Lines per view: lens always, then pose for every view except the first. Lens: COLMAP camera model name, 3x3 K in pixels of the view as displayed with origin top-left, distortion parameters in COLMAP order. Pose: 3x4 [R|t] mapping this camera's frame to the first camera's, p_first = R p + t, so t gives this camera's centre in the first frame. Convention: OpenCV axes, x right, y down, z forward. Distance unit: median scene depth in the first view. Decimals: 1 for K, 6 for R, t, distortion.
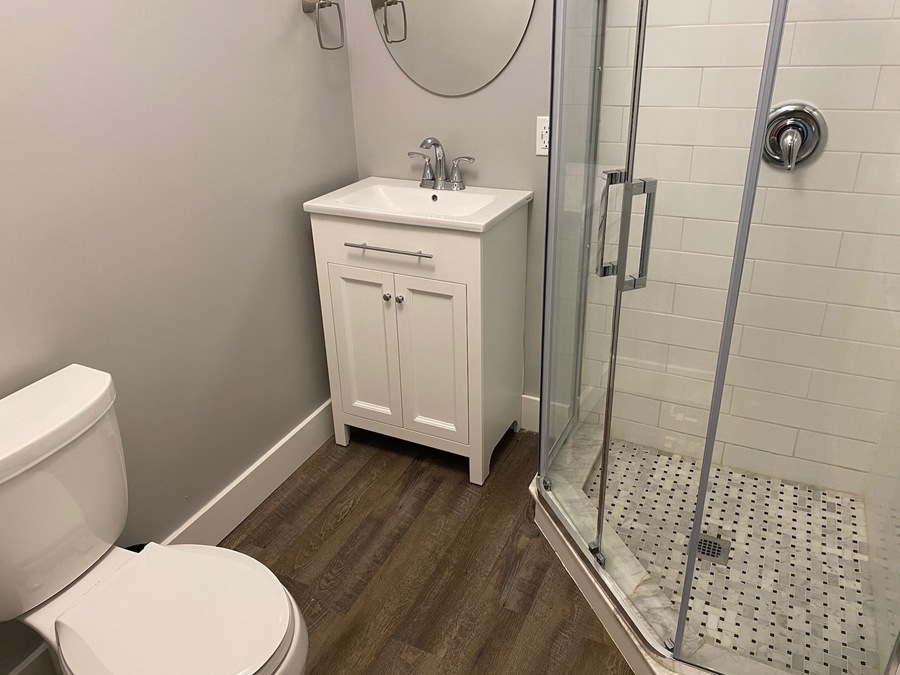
lens RADIAL K [[690.2, 0, 452.3], [0, 690.2, 331.7], [0, 0, 1]] dist [0.052038, -0.057720]
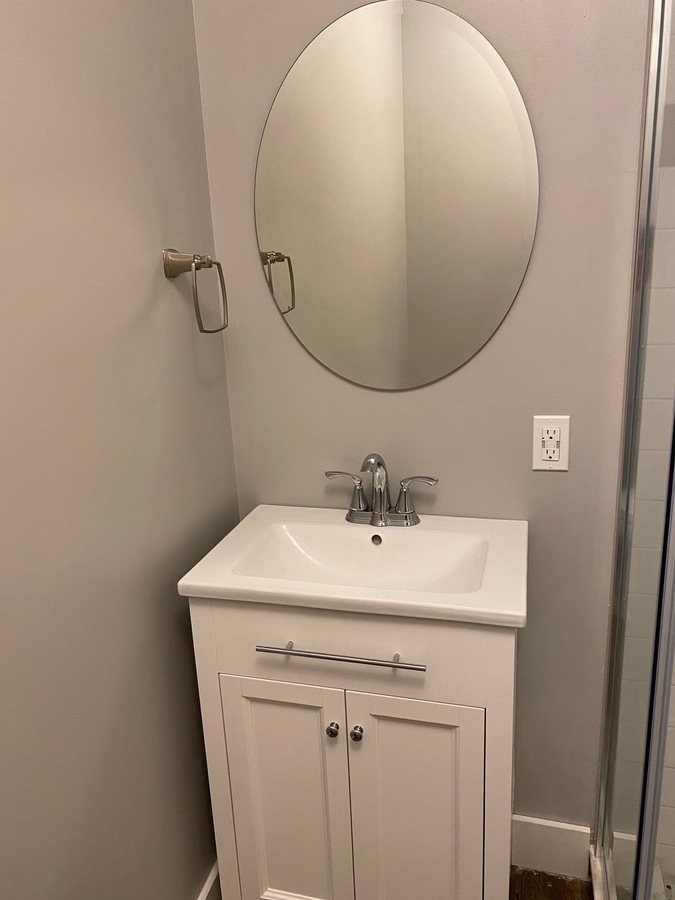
lens RADIAL K [[690.2, 0, 374.8], [0, 690.2, 452.1], [0, 0, 1]] dist [0.052038, -0.057720]
pose [[0.978761, -0.070127, 0.192638, -0.159240], [0.101108, 0.982564, -0.156028, -0.189006], [-0.178338, 0.172191, 0.968786, 0.391716]]
